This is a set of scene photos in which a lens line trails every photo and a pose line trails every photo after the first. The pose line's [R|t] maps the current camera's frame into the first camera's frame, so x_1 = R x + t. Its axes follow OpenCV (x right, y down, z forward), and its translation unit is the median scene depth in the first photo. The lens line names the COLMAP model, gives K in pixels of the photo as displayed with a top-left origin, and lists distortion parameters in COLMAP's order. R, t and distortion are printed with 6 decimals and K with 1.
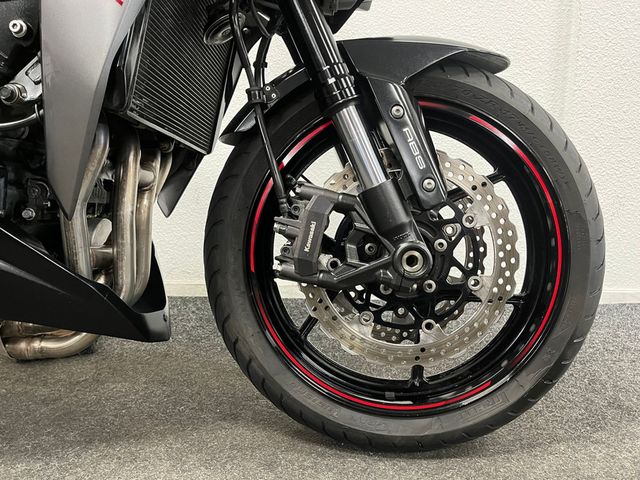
lens RADIAL K [[482.8, 0, 303.2], [0, 482.8, 238.4], [0, 0, 1]] dist [0.045233, -0.027427]
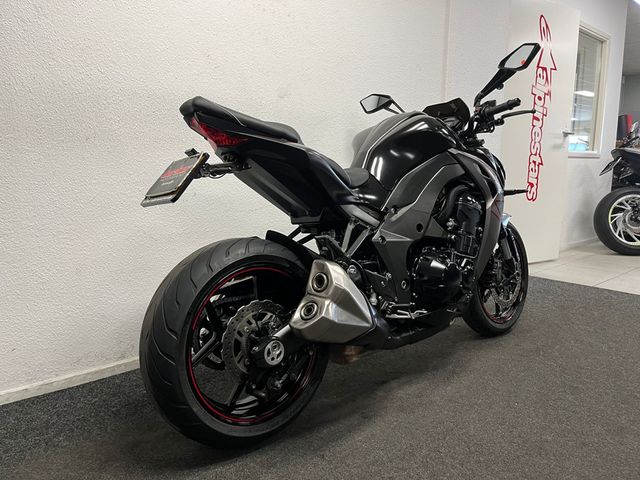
lens RADIAL K [[482.8, 0, 322.6], [0, 482.8, 242.2], [0, 0, 1]] dist [0.045233, -0.027427]
pose [[0.712483, -0.105249, 0.693752, -3.057354], [0.108663, 0.993309, 0.039099, -0.469006], [-0.693225, 0.047527, 0.719152, -0.592528]]
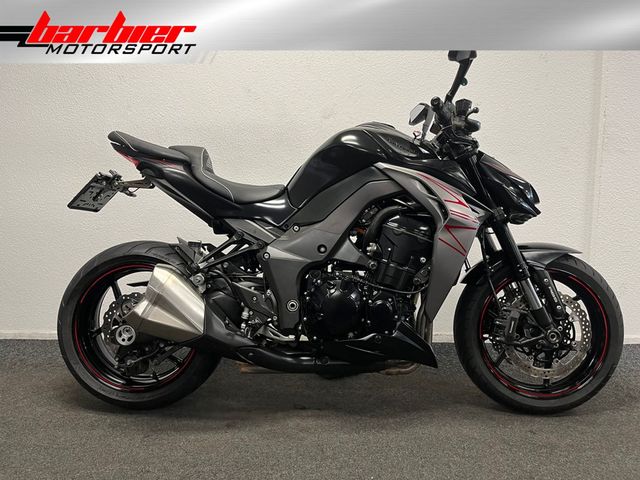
lens RADIAL K [[482.8, 0, 323.4], [0, 482.8, 241.0], [0, 0, 1]] dist [0.045233, -0.027427]
pose [[0.999377, -0.002031, 0.035240, -1.006492], [0.003545, 0.999071, -0.042956, -0.328048], [-0.035120, 0.043054, 0.998455, -1.464823]]
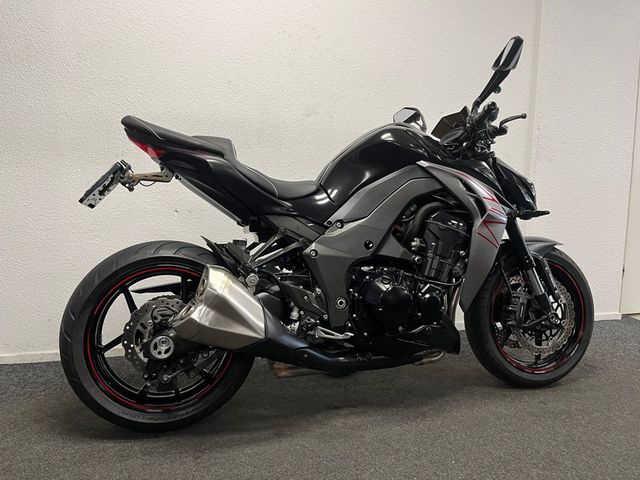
lens RADIAL K [[482.8, 0, 320.1], [0, 482.8, 239.2], [0, 0, 1]] dist [0.045233, -0.027427]
pose [[0.941694, -0.016937, 0.336045, -1.944487], [0.035474, 0.998164, -0.049100, -0.310800], [-0.334596, 0.058158, 0.940565, -1.261702]]
